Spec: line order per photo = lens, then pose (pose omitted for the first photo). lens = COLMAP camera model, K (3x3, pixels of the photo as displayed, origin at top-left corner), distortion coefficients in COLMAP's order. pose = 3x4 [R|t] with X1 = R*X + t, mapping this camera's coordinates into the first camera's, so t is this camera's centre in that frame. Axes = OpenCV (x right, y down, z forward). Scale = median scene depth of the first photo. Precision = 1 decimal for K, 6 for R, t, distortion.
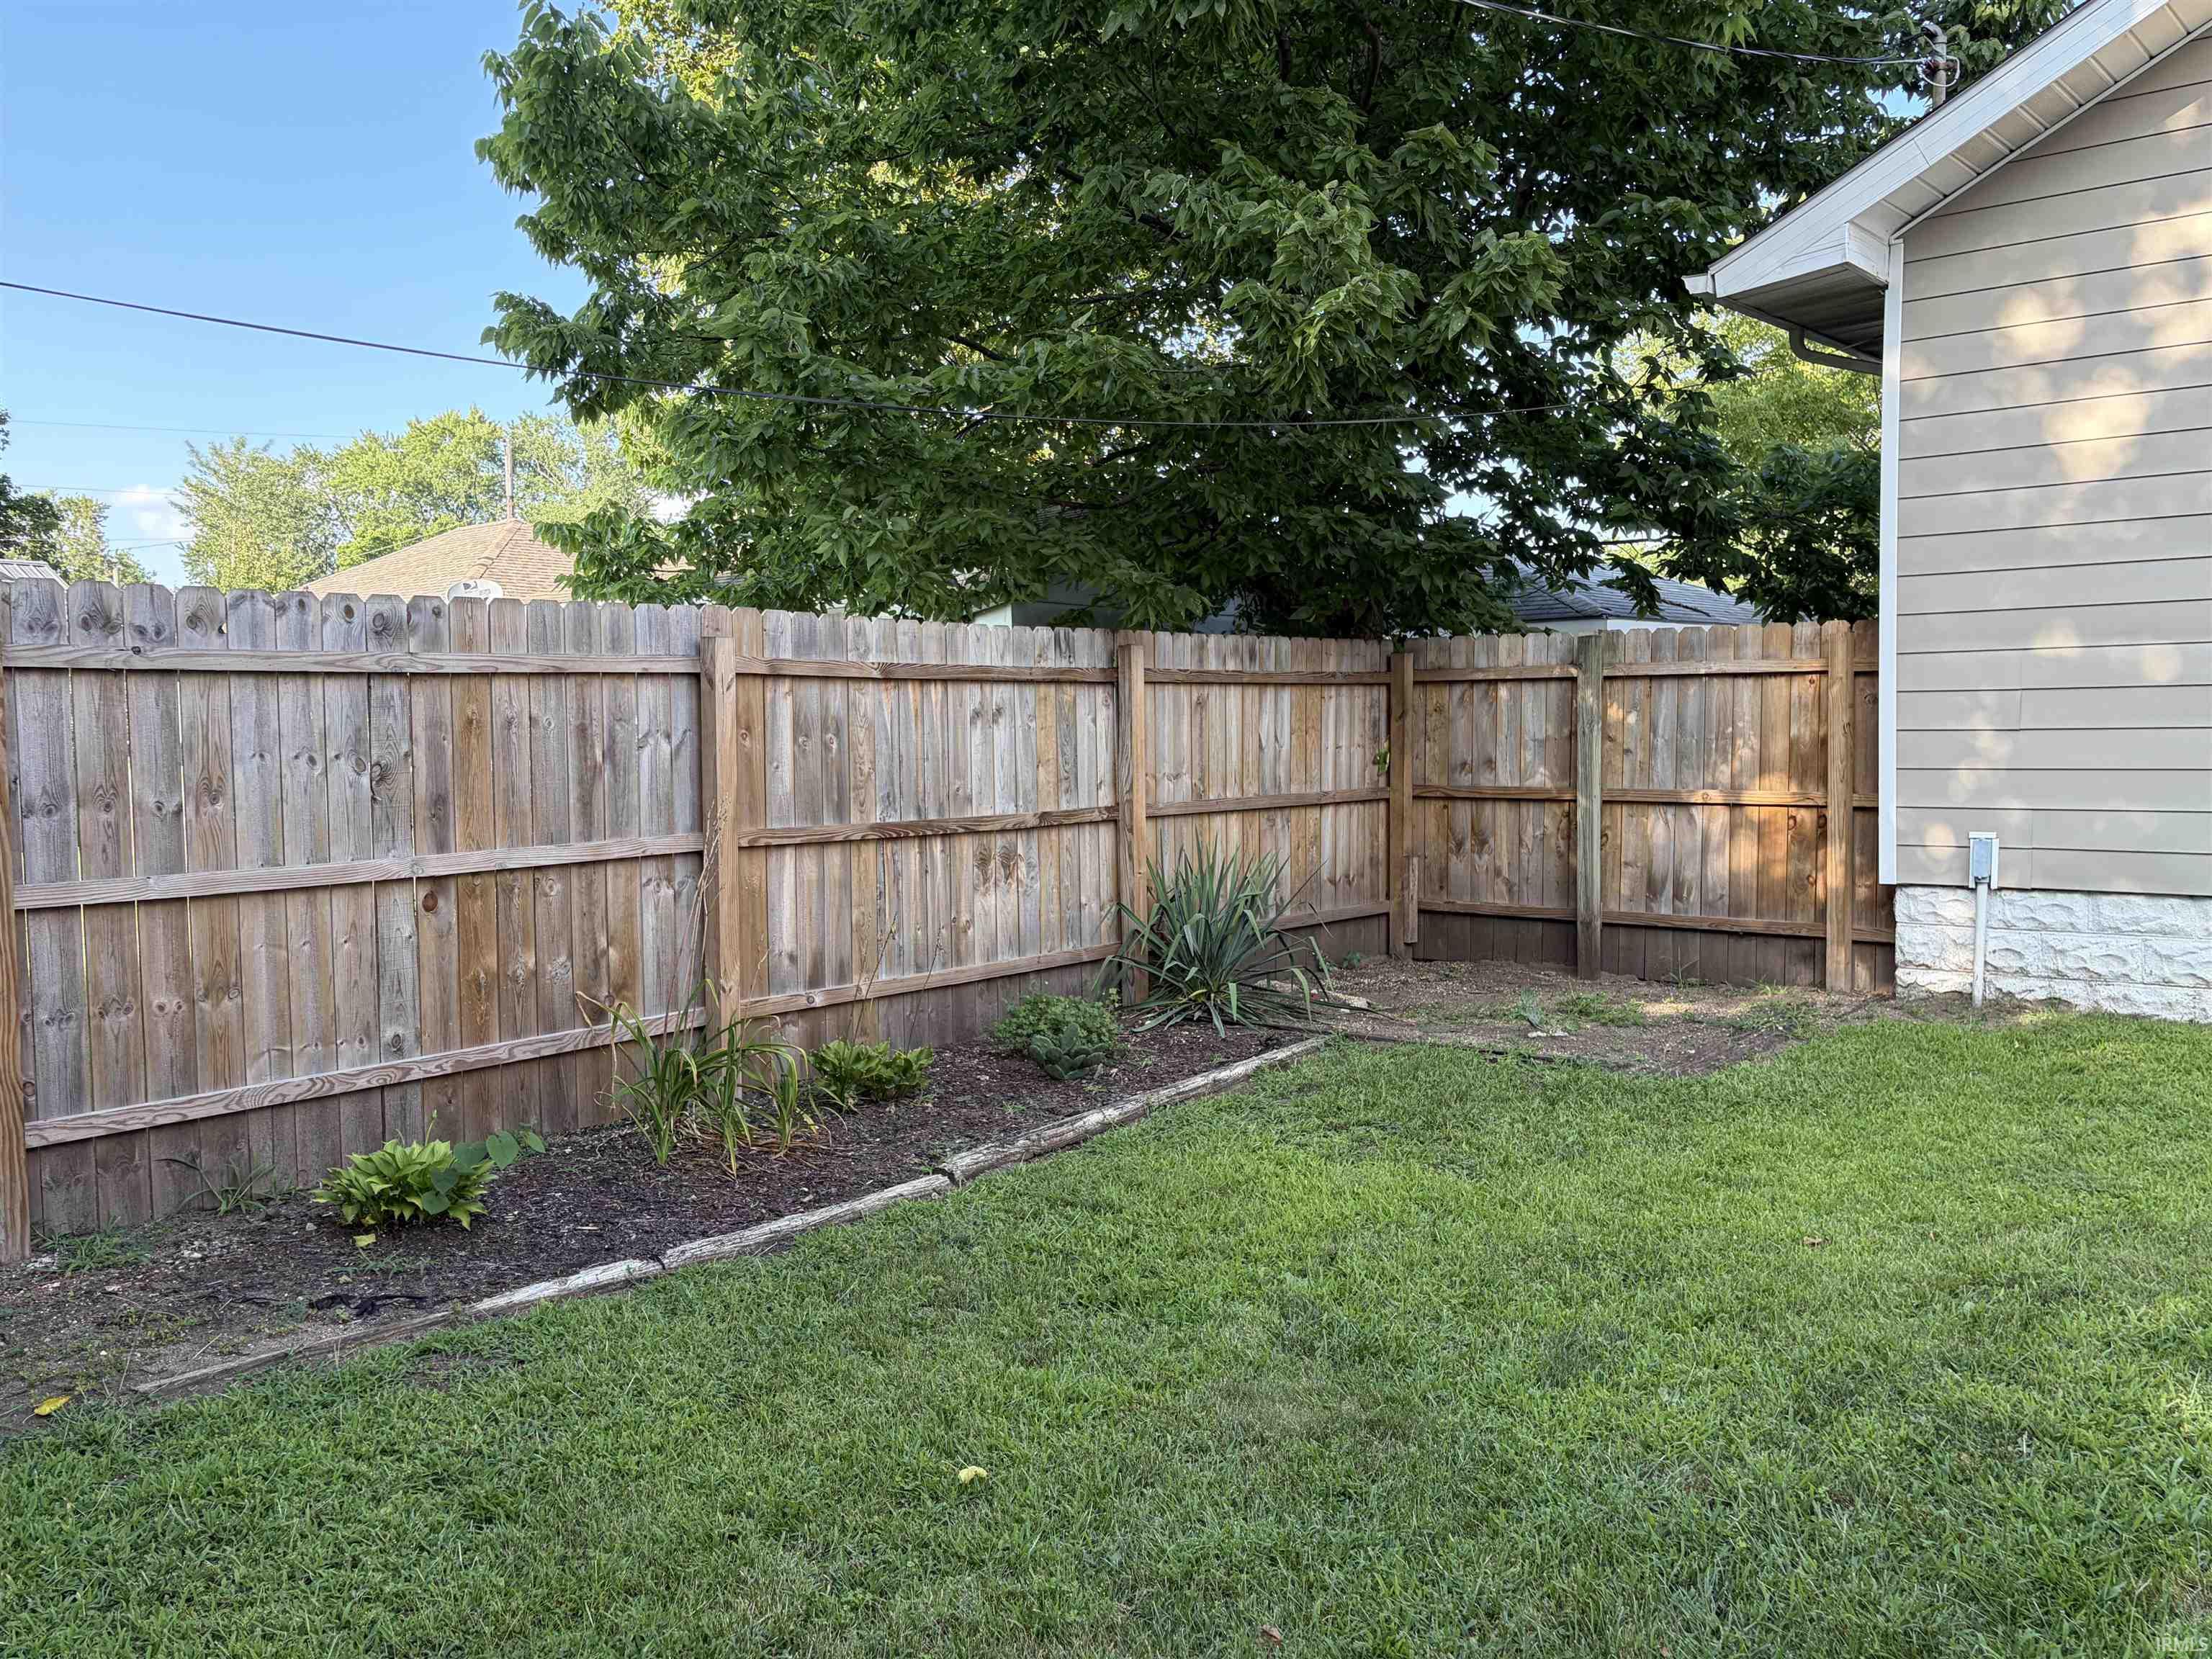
lens RADIAL K [[1810.5, 0, 1106.0], [0, 1810.5, 827.7], [0, 0, 1]] dist [-0.001933, -0.000447]
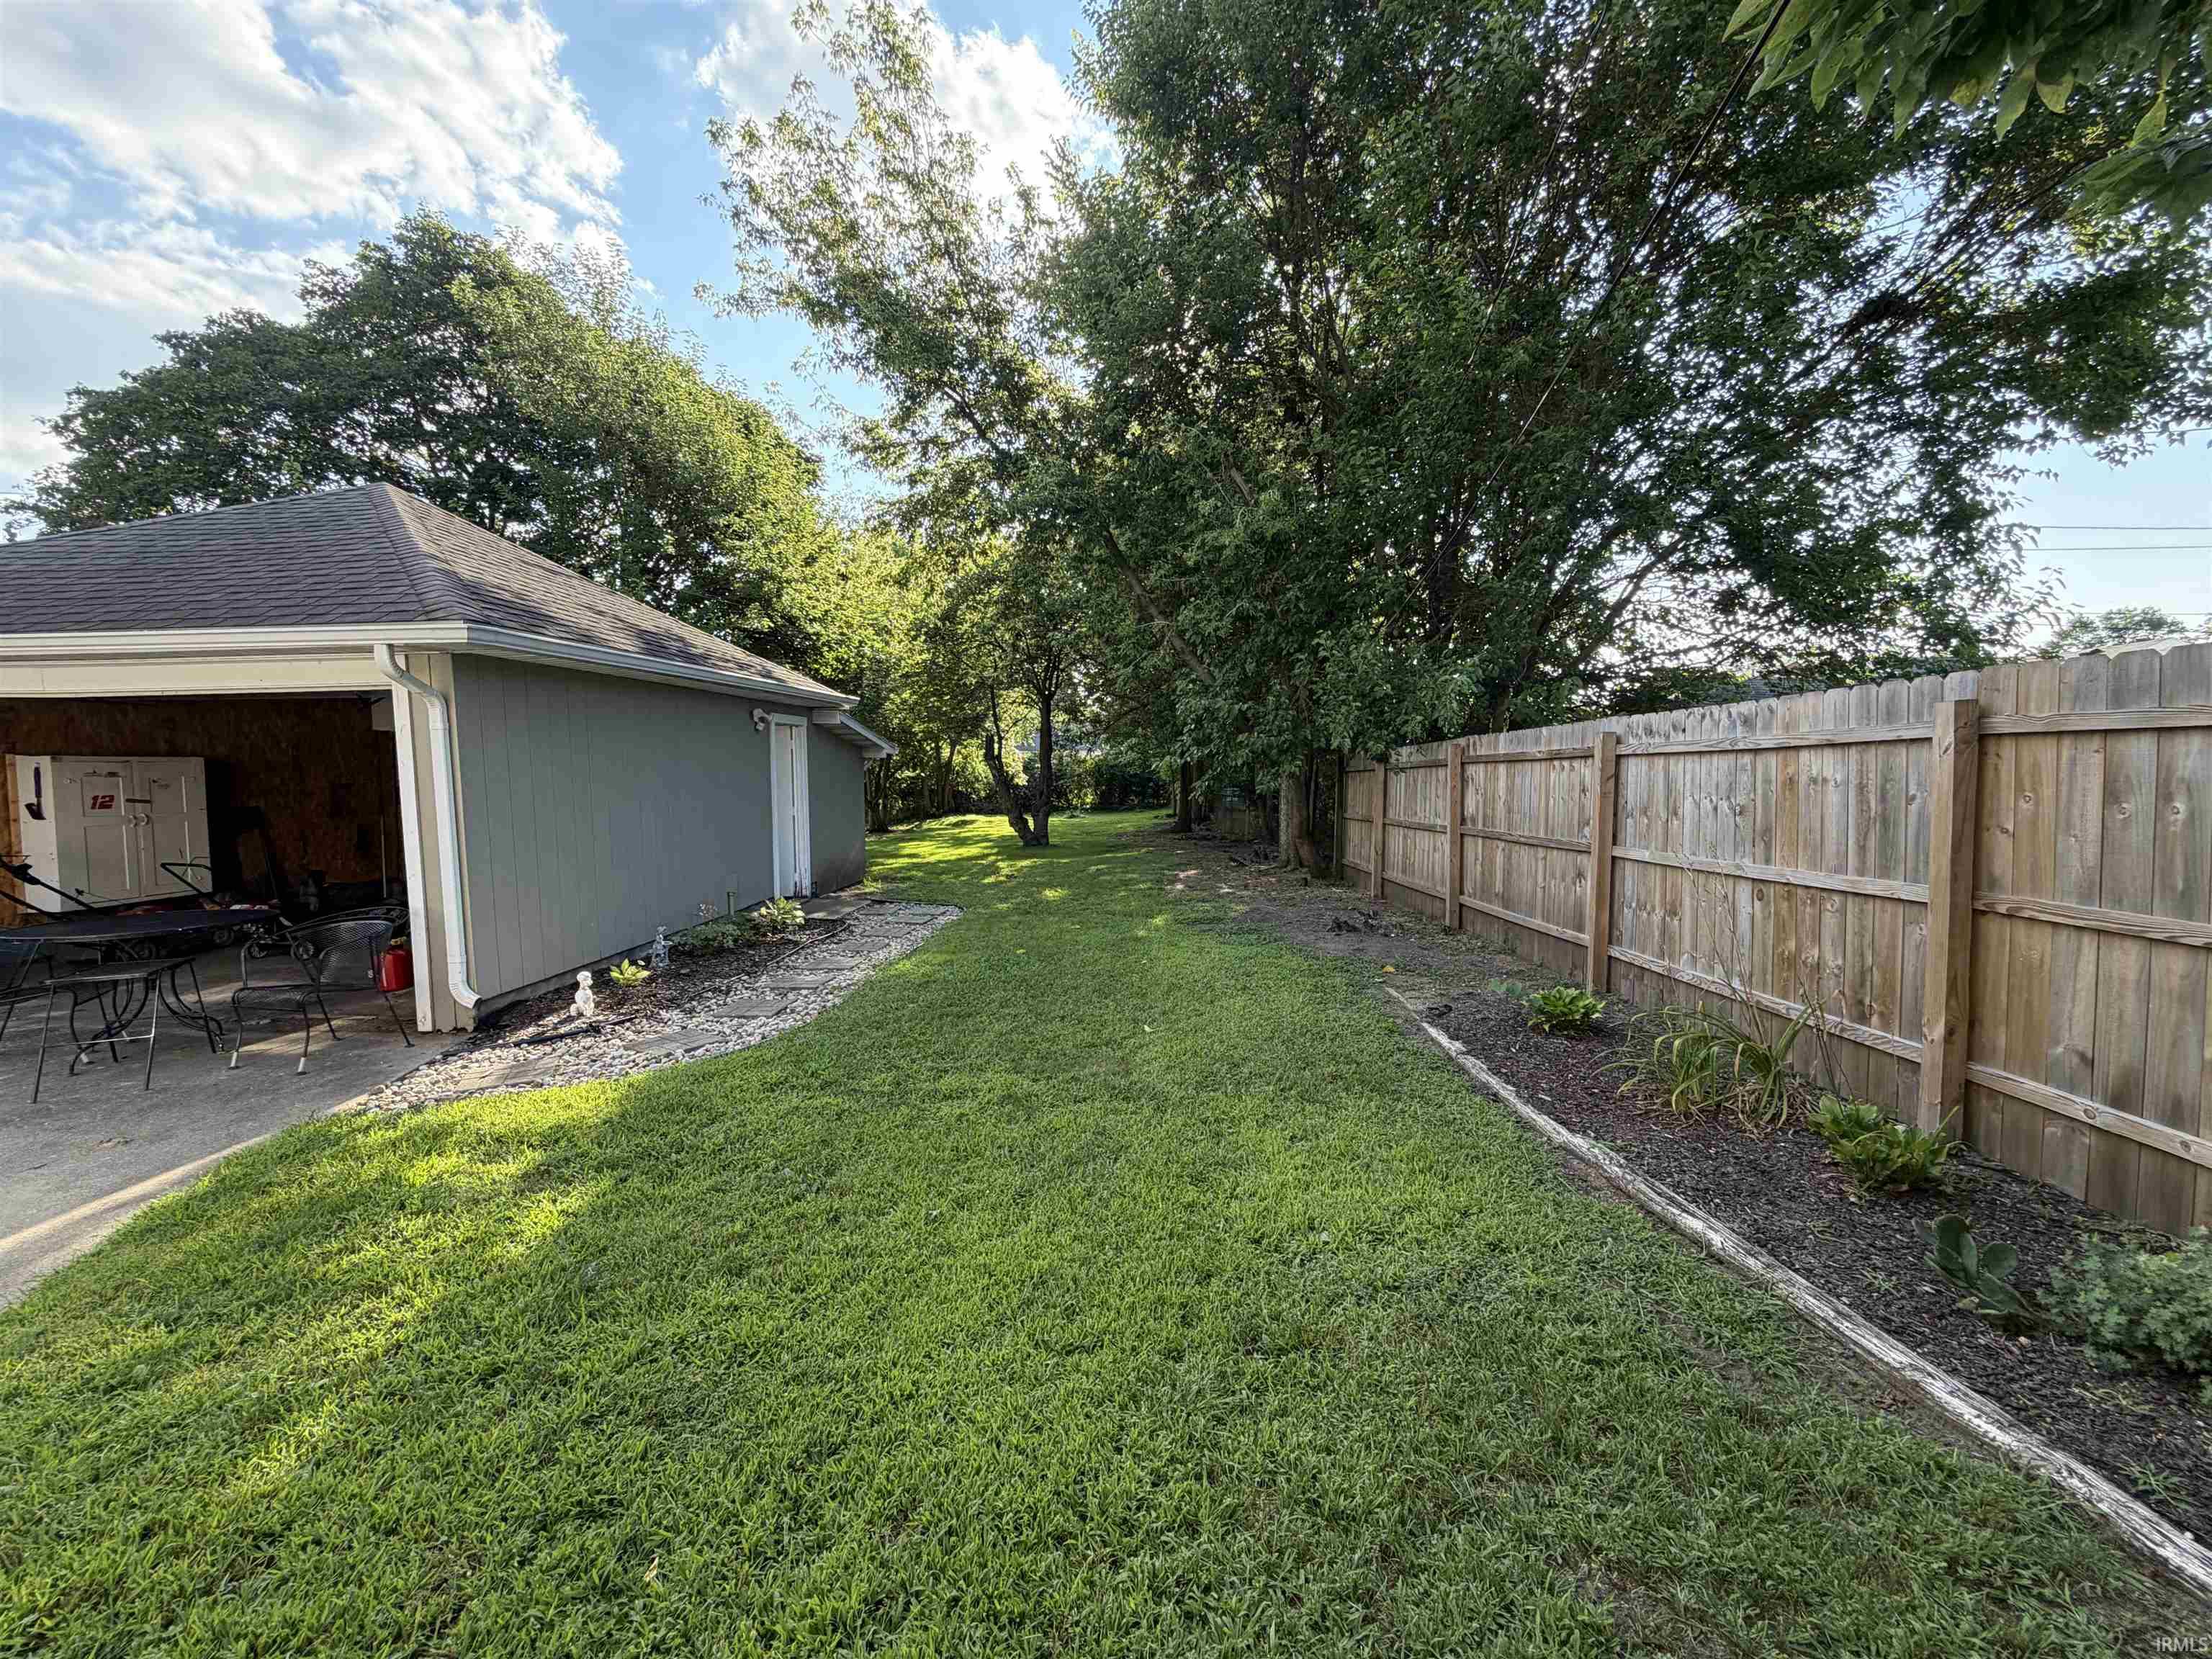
lens RADIAL K [[876.5, 0, 1106.5], [0, 876.5, 827.5], [0, 0, 1]] dist [-0.002267, 0.000352]
pose [[-0.763903, 0.052185, -0.643218, 0.539201], [-0.024518, 0.993658, 0.109736, -0.085168], [0.644865, 0.099598, -0.757779, 1.189657]]
